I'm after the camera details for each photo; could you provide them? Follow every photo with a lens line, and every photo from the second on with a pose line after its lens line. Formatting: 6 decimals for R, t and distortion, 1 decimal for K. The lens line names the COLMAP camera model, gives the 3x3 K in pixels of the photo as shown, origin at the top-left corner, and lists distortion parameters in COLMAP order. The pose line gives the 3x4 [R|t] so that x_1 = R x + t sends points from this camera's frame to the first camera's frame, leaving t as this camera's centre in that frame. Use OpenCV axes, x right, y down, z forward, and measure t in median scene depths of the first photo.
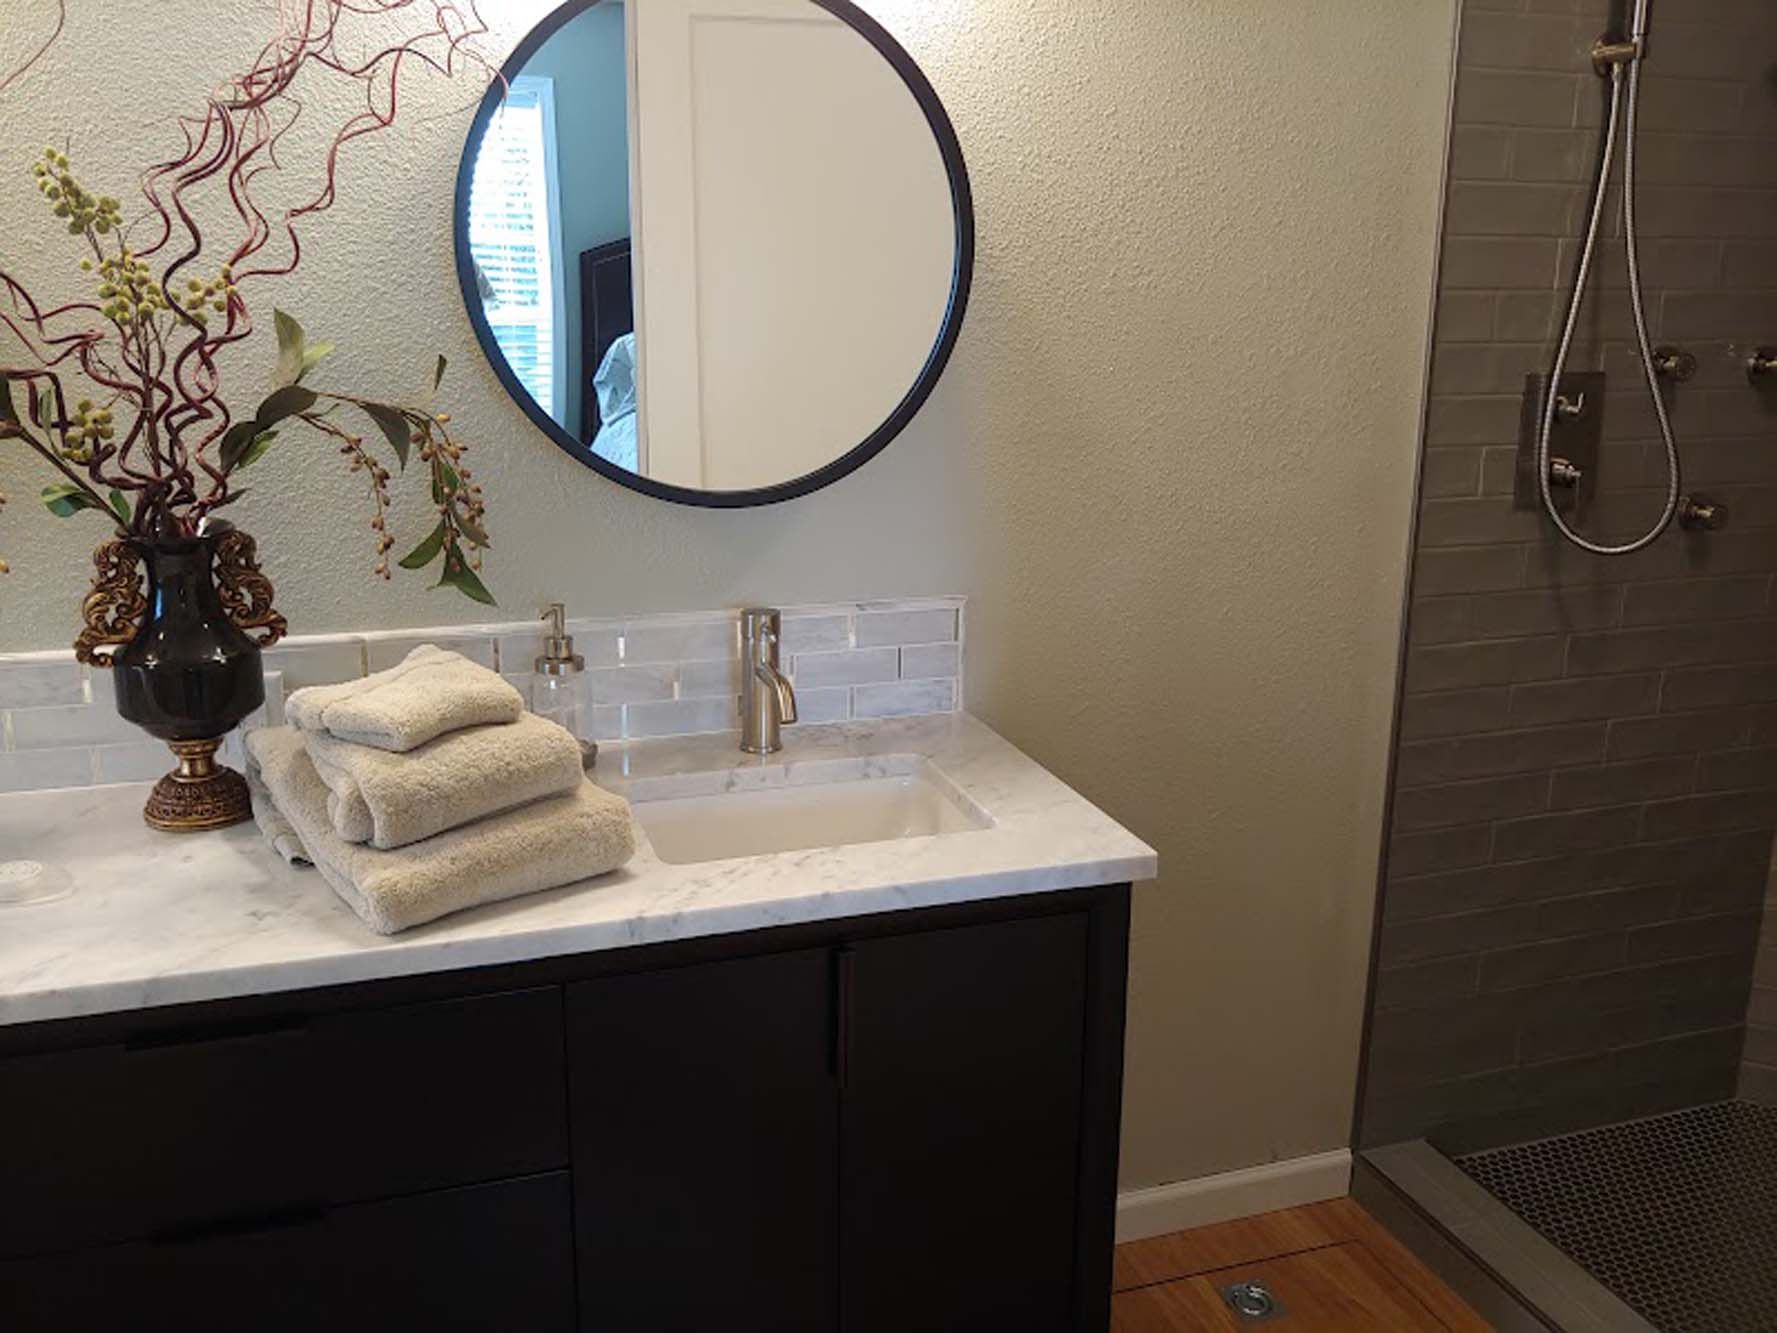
lens RADIAL K [[1577.8, 0, 884.6], [0, 1577.8, 672.8], [0, 0, 1]] dist [-0.008409, -0.047878]
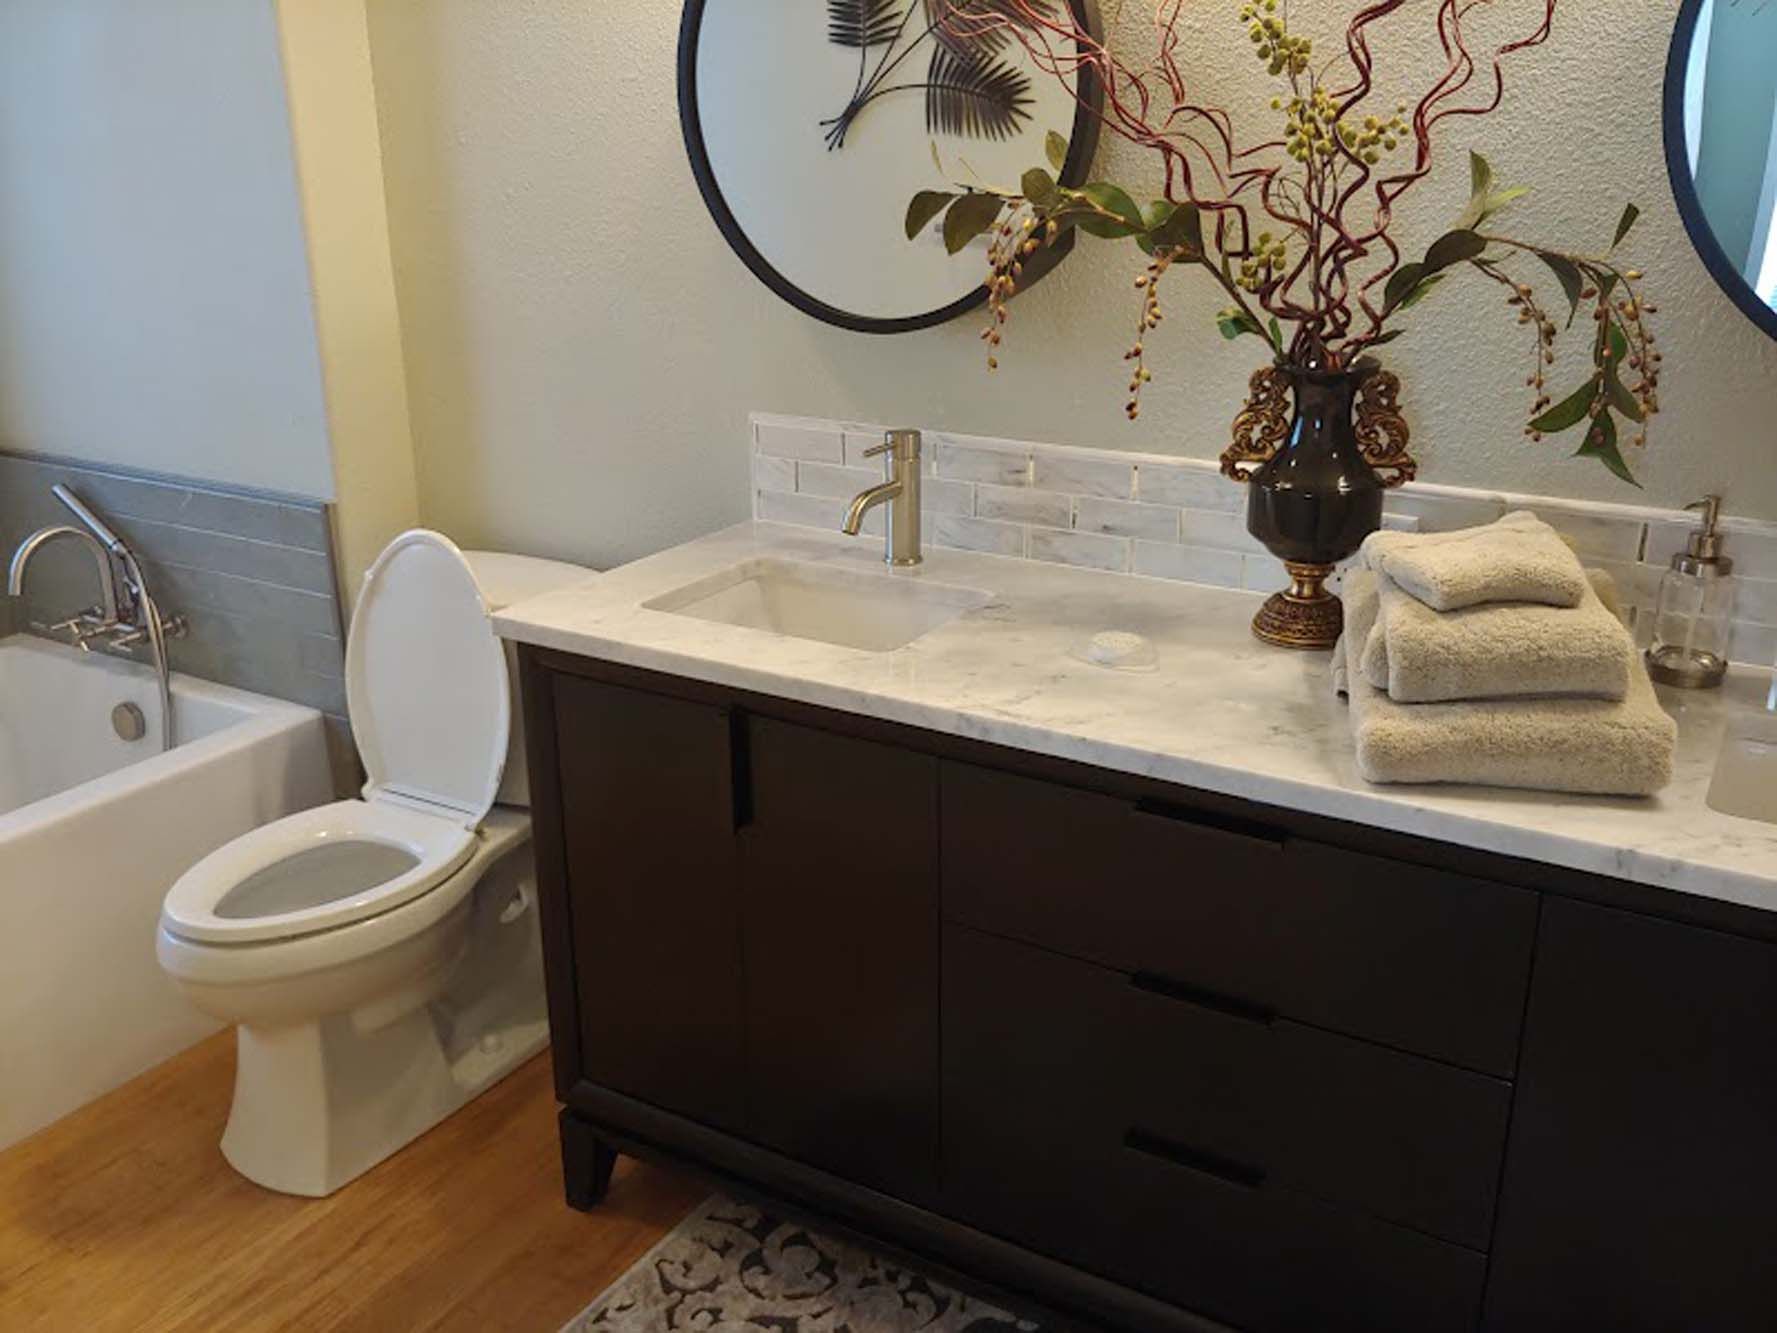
lens RADIAL K [[1577.8, 0, 884.2], [0, 1577.8, 669.2], [0, 0, 1]] dist [-0.008409, -0.047878]
pose [[0.624002, 0.241107, -0.743296, 0.200530], [-0.180601, 0.969954, 0.163013, -0.010643], [0.760266, 0.032520, 0.648797, 0.099420]]
